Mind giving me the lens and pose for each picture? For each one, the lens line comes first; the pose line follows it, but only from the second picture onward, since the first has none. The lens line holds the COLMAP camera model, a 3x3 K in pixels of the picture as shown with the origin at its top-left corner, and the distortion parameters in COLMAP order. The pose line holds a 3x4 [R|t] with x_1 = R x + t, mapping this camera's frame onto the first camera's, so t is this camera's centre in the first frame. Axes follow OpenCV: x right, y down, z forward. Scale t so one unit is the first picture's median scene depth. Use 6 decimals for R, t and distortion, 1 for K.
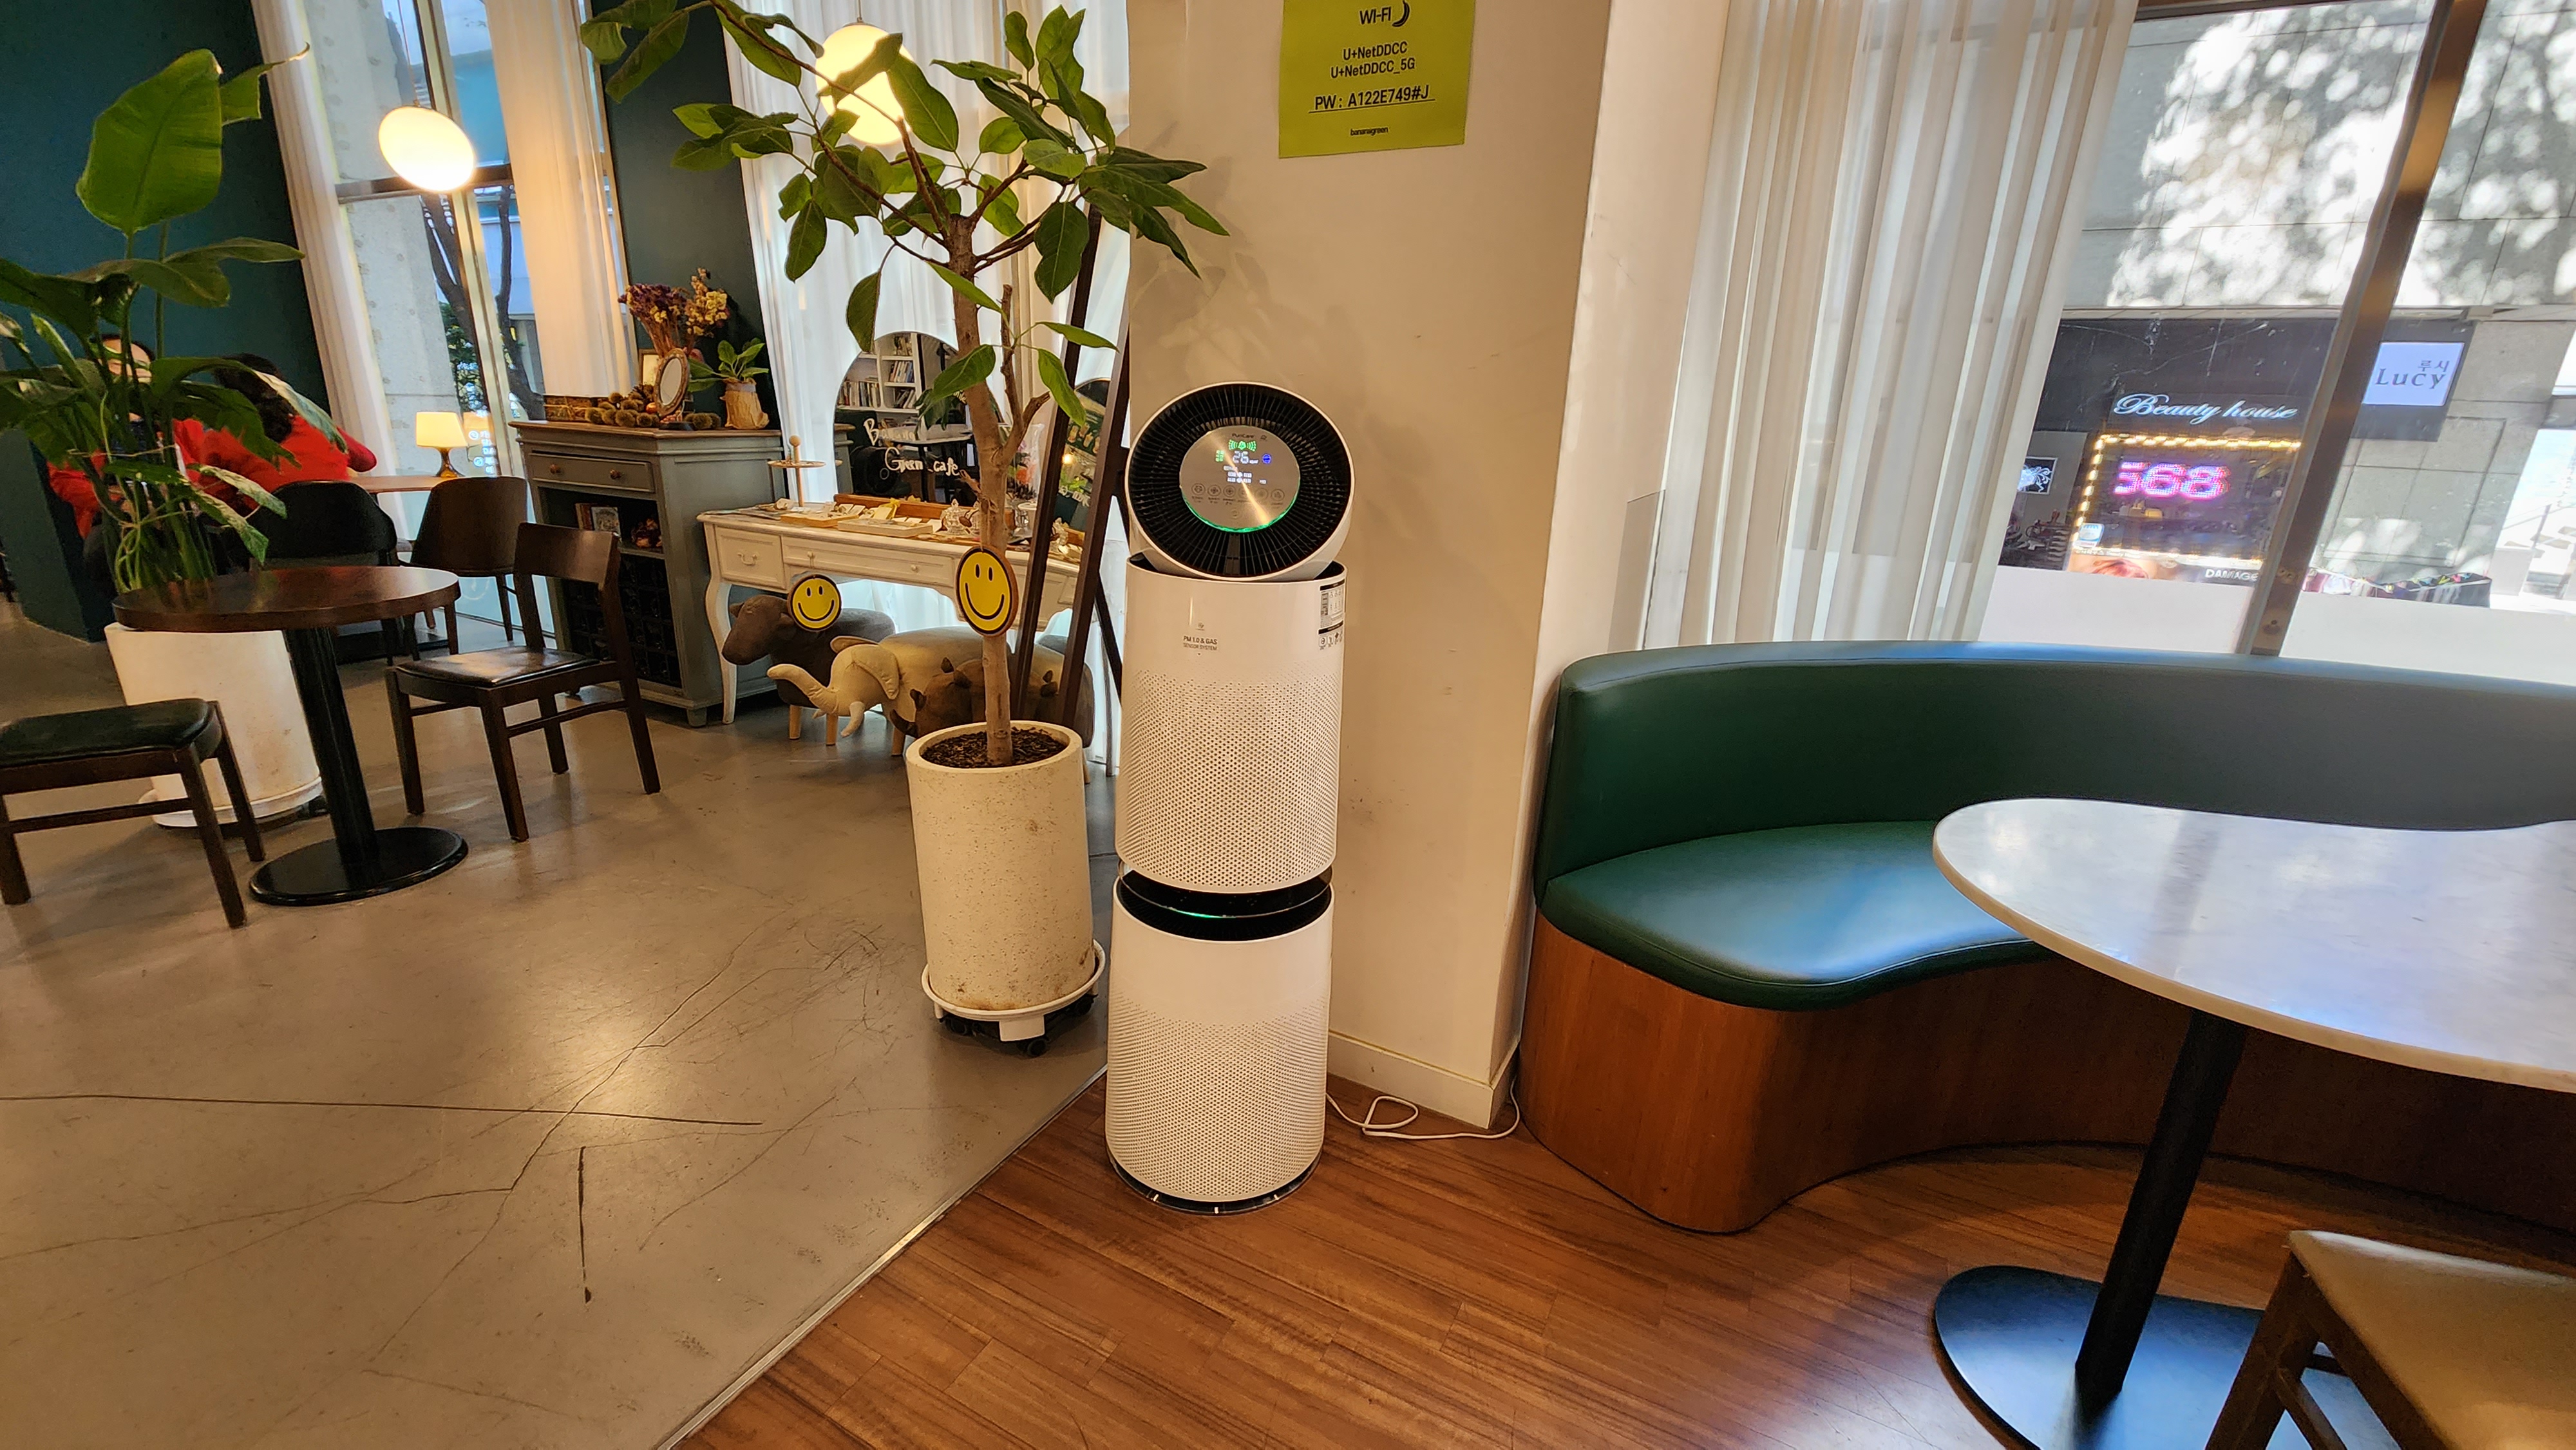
lens RADIAL K [[1083.6, 0, 1288.0], [0, 1083.6, 725.0], [0, 0, 1]] dist [0.015546, -0.000557]
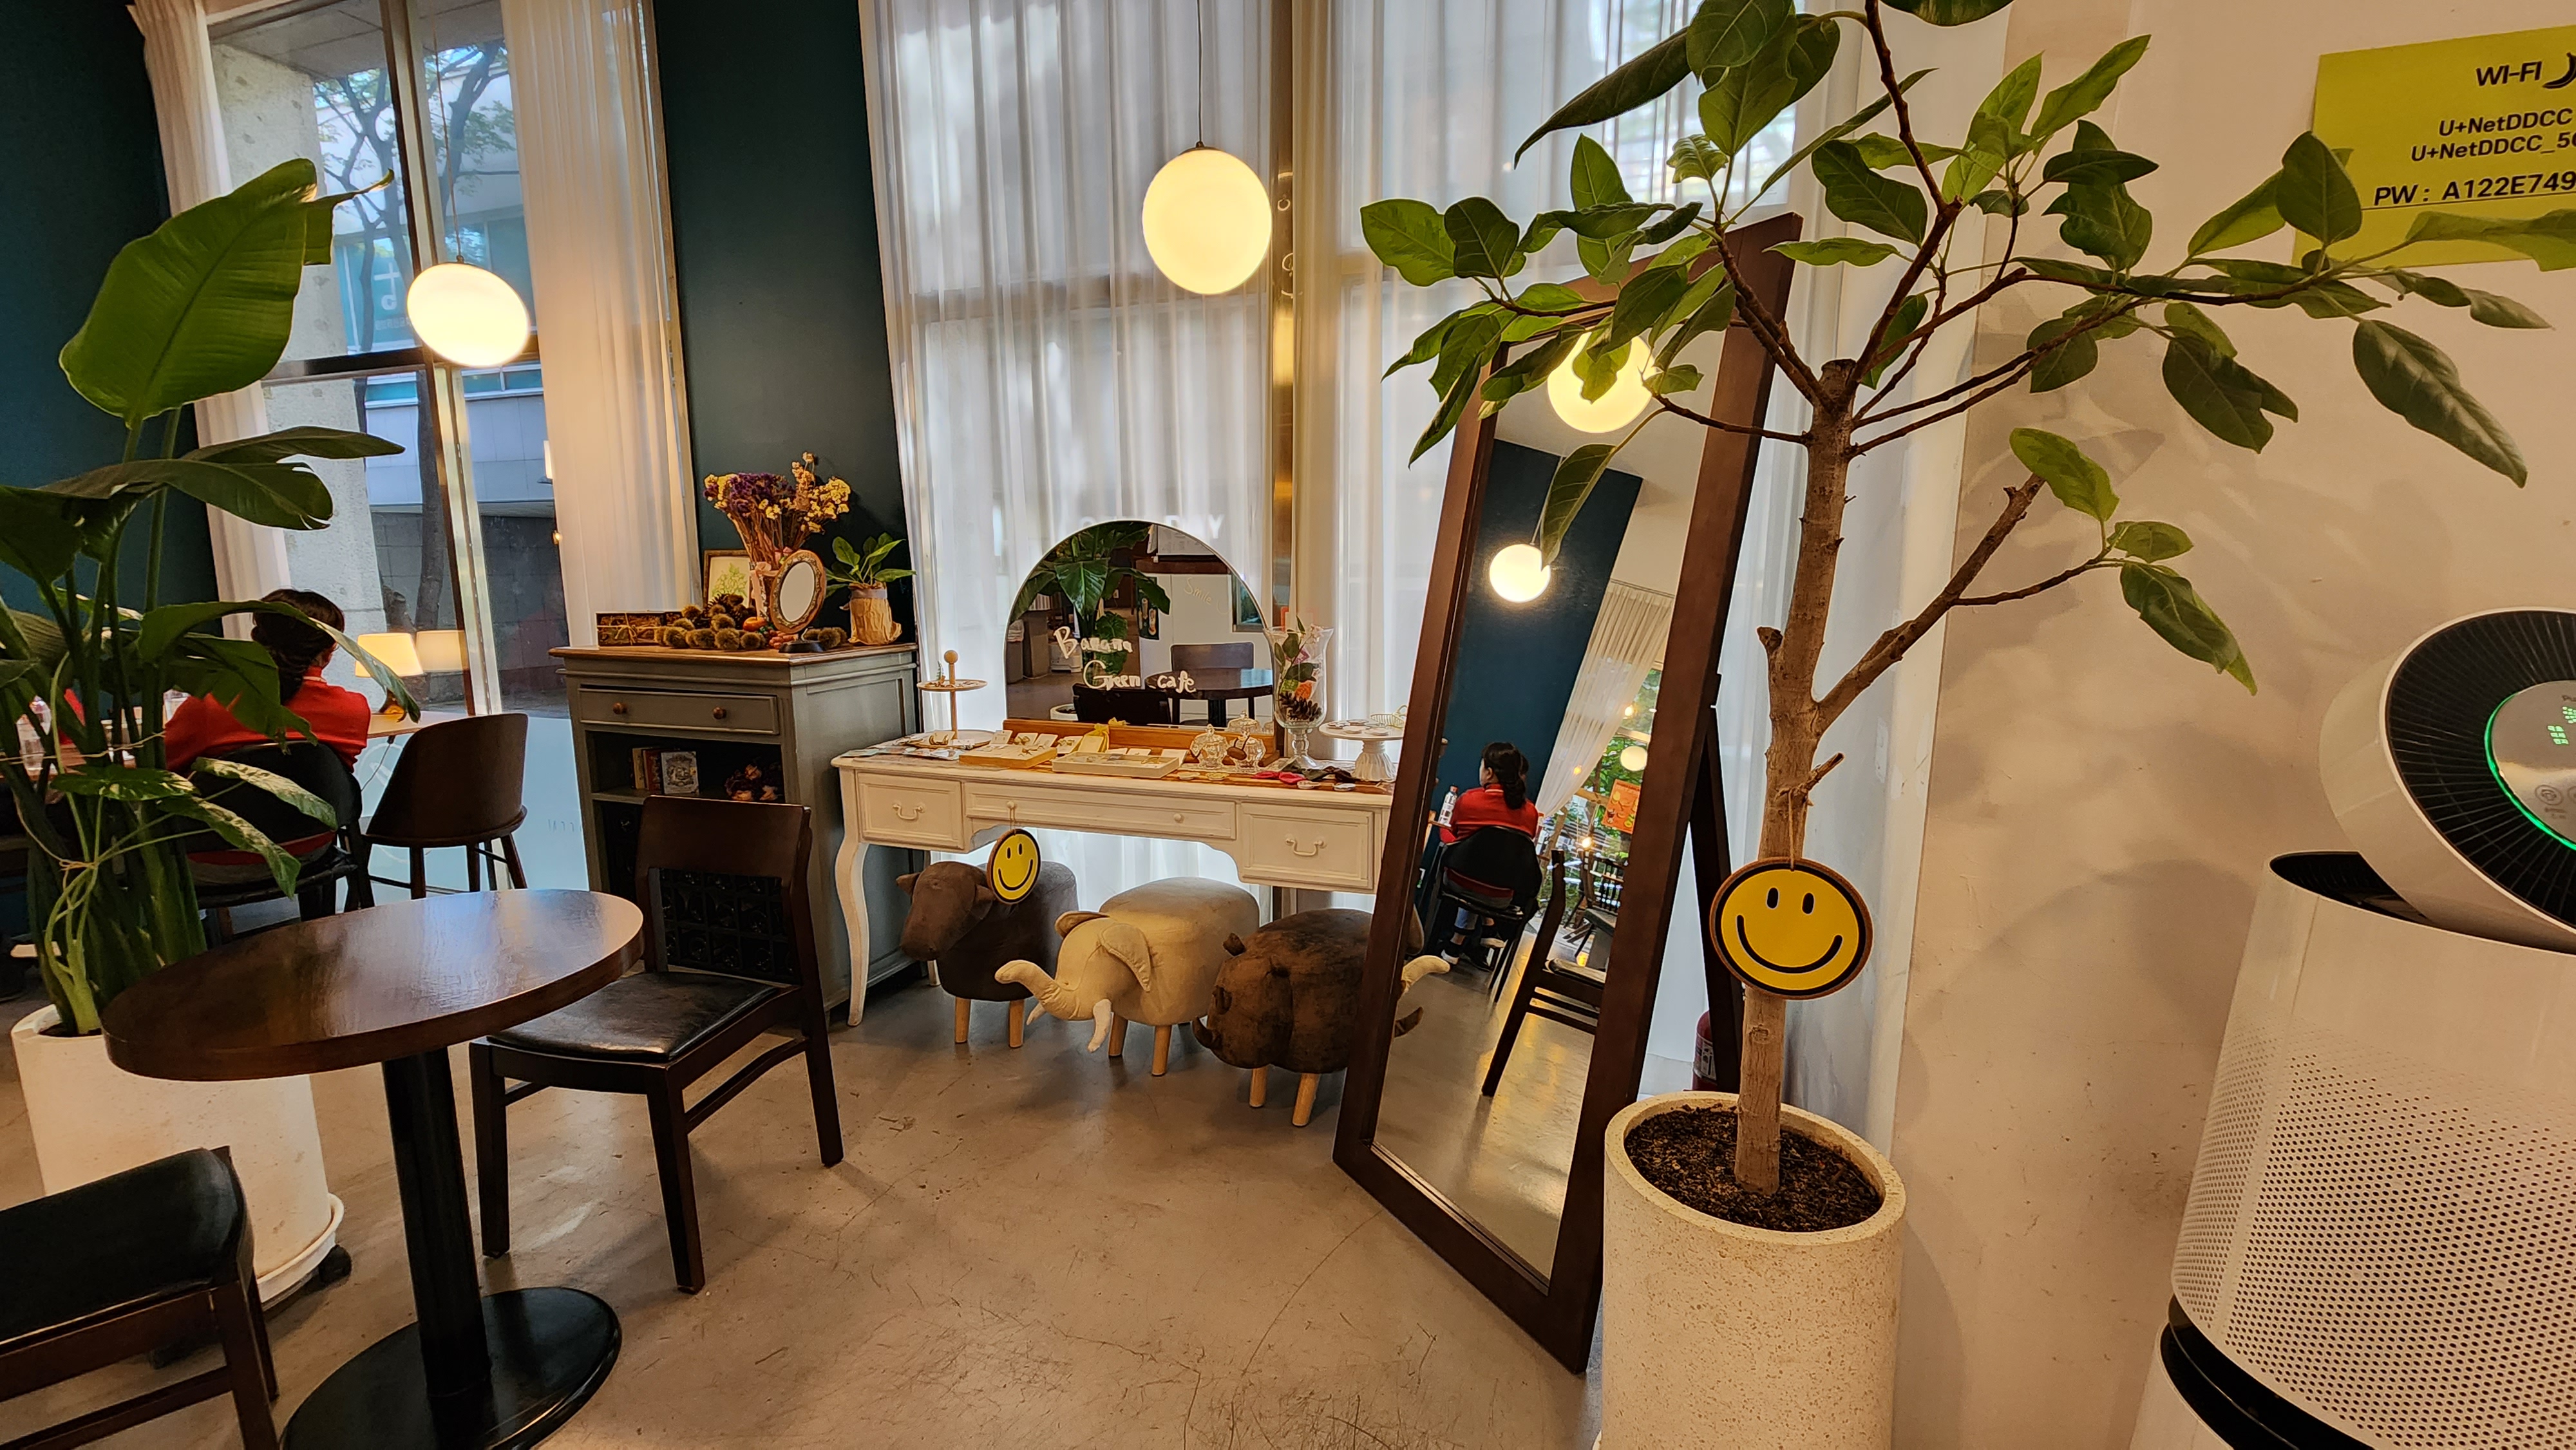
lens RADIAL K [[1051.3, 0, 1263.7], [0, 1051.3, 727.4], [0, 0, 1]] dist [0.008398, -0.003702]
pose [[0.987467, -0.055456, 0.147763, -0.360618], [0.074667, 0.988984, -0.127809, -0.100039], [-0.139047, 0.137240, 0.980730, 0.233896]]
